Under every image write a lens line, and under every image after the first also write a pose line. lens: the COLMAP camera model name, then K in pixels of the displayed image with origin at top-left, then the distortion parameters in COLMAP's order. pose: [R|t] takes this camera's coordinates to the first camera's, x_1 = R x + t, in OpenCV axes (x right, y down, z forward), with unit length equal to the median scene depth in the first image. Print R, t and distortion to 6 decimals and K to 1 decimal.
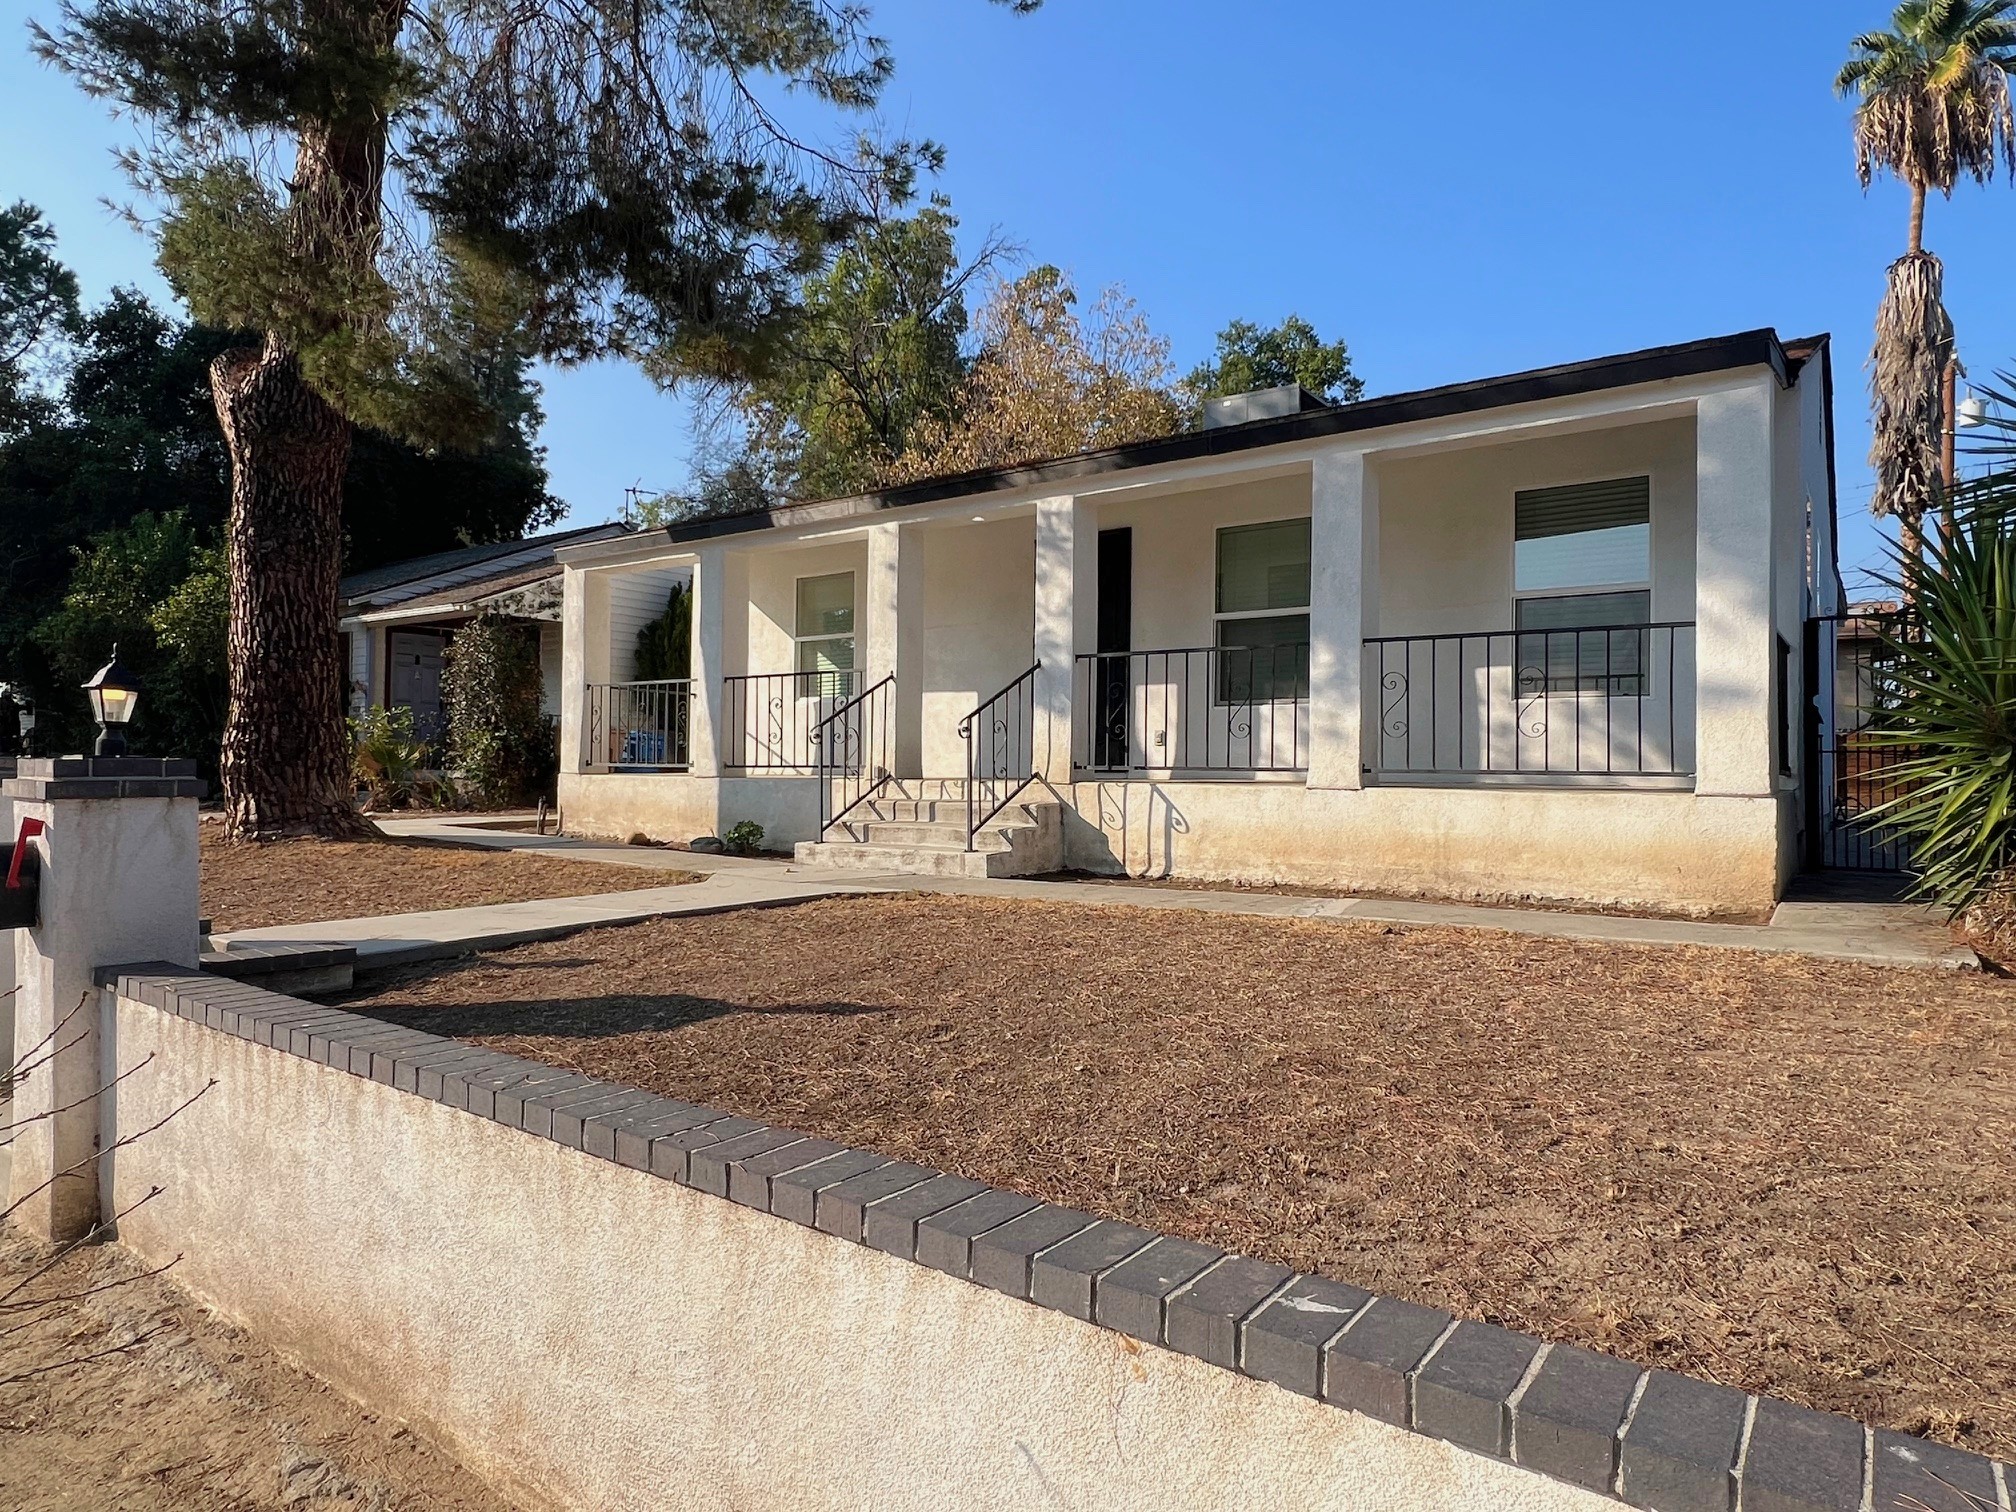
lens RADIAL K [[1199.9, 0, 1008.0], [0, 1199.9, 756.0], [0, 0, 1]] dist [-0.005482, 0.001207]
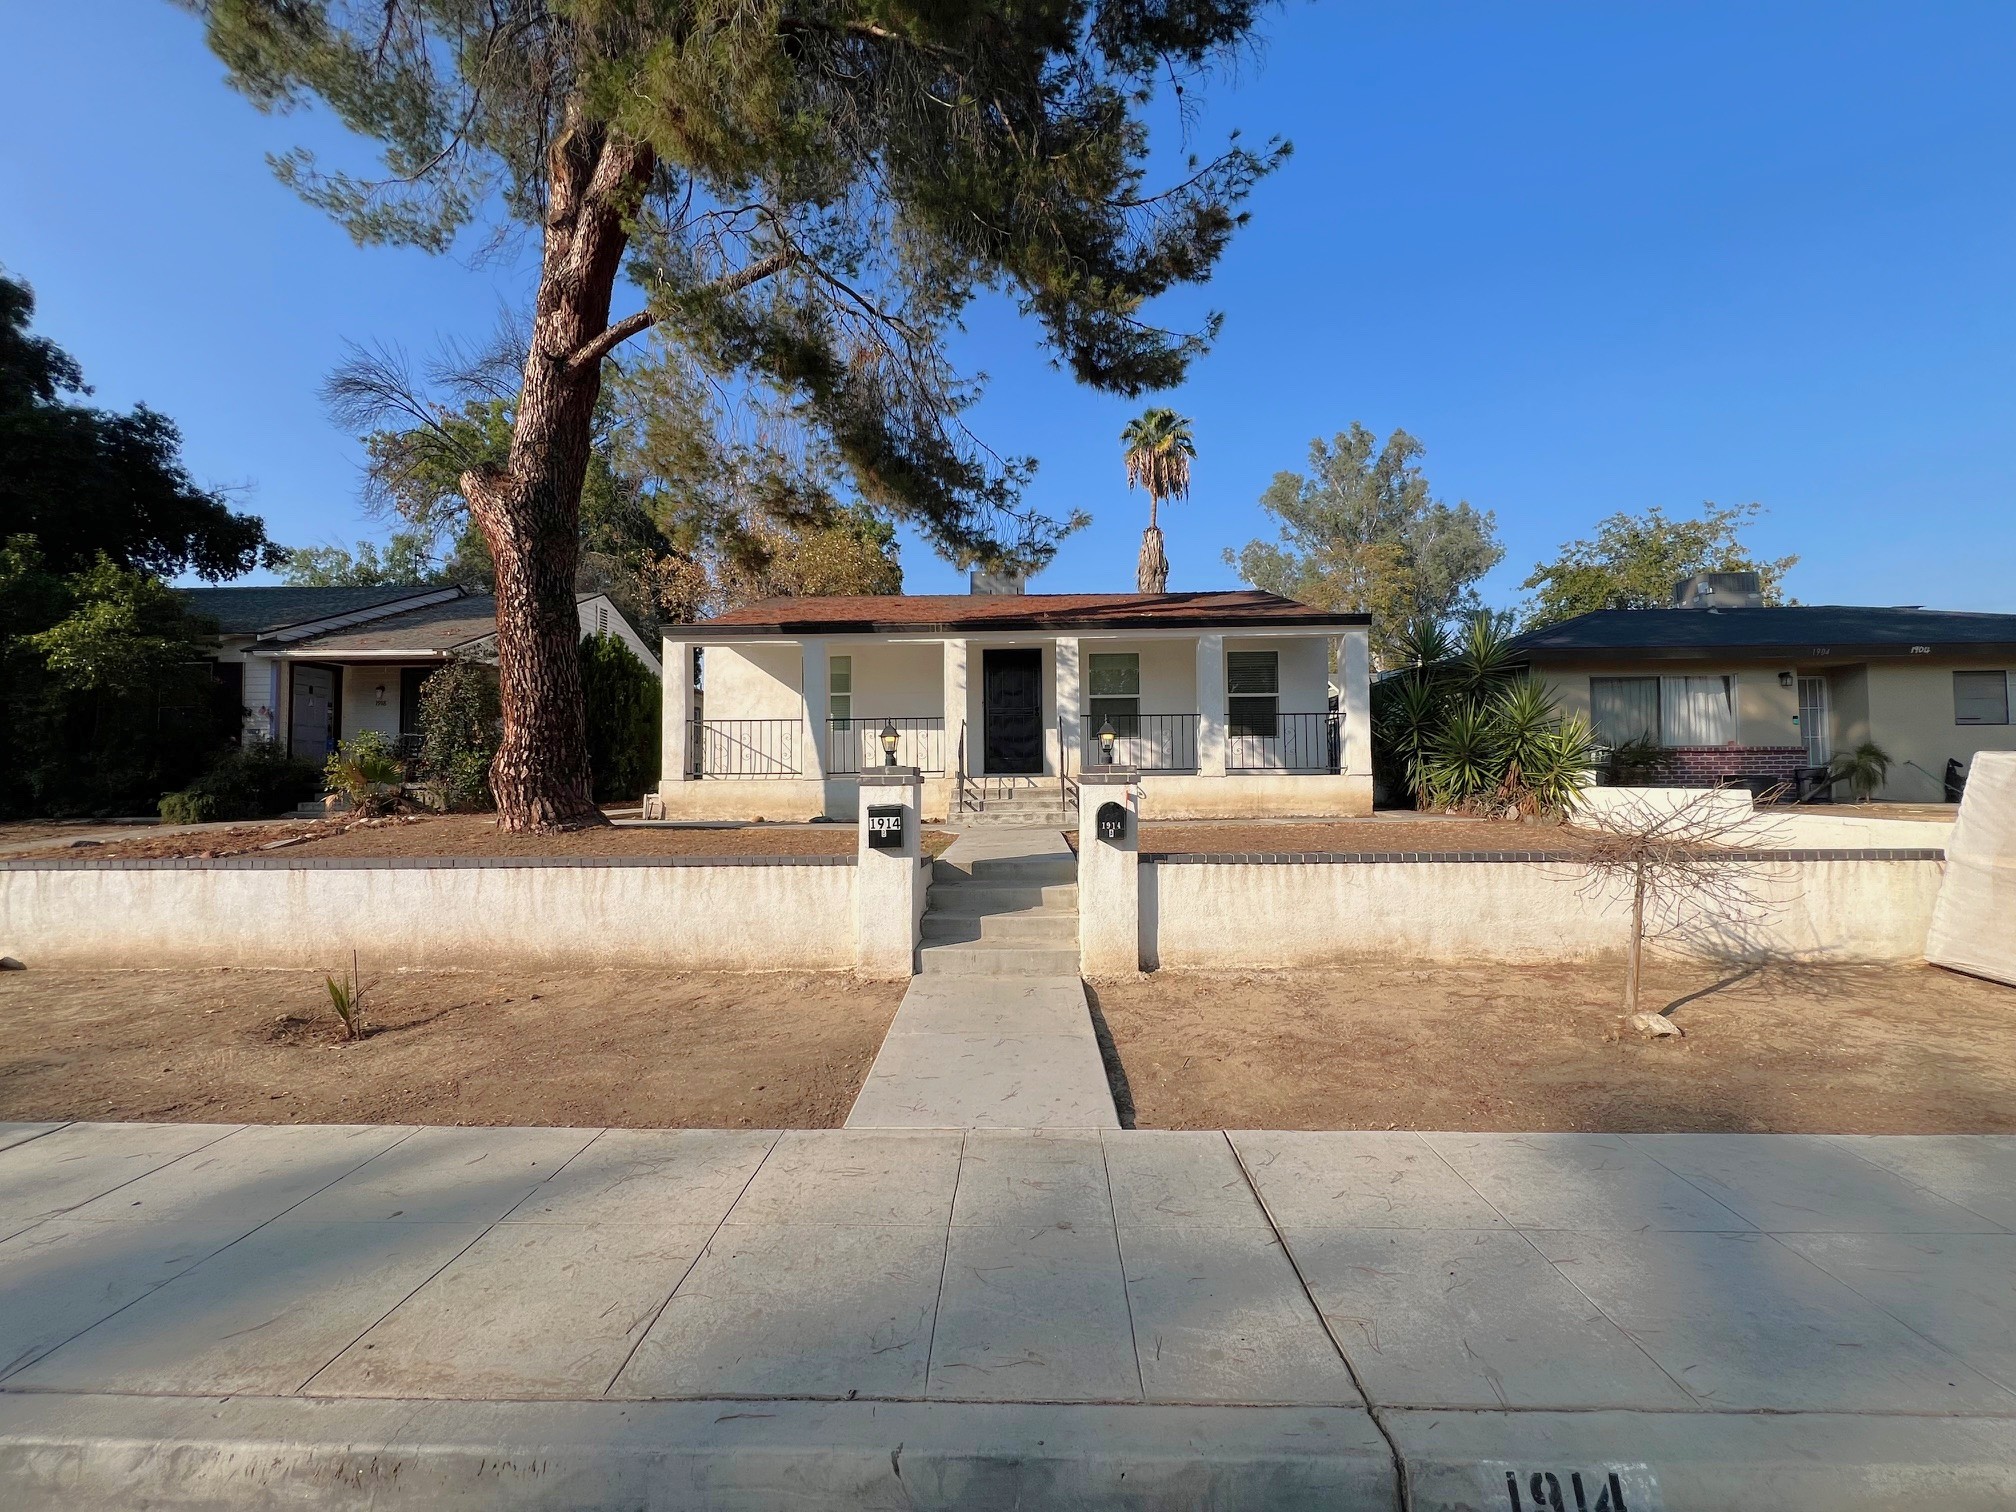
lens RADIAL K [[816.5, 0, 1003.6], [0, 816.5, 754.2], [0, 0, 1]] dist [-0.000684, -0.000001]
pose [[0.816140, -0.001024, 0.577854, -0.723705], [0.010467, 0.999861, -0.013012, -0.000413], [-0.577760, 0.016668, 0.816037, -0.059808]]
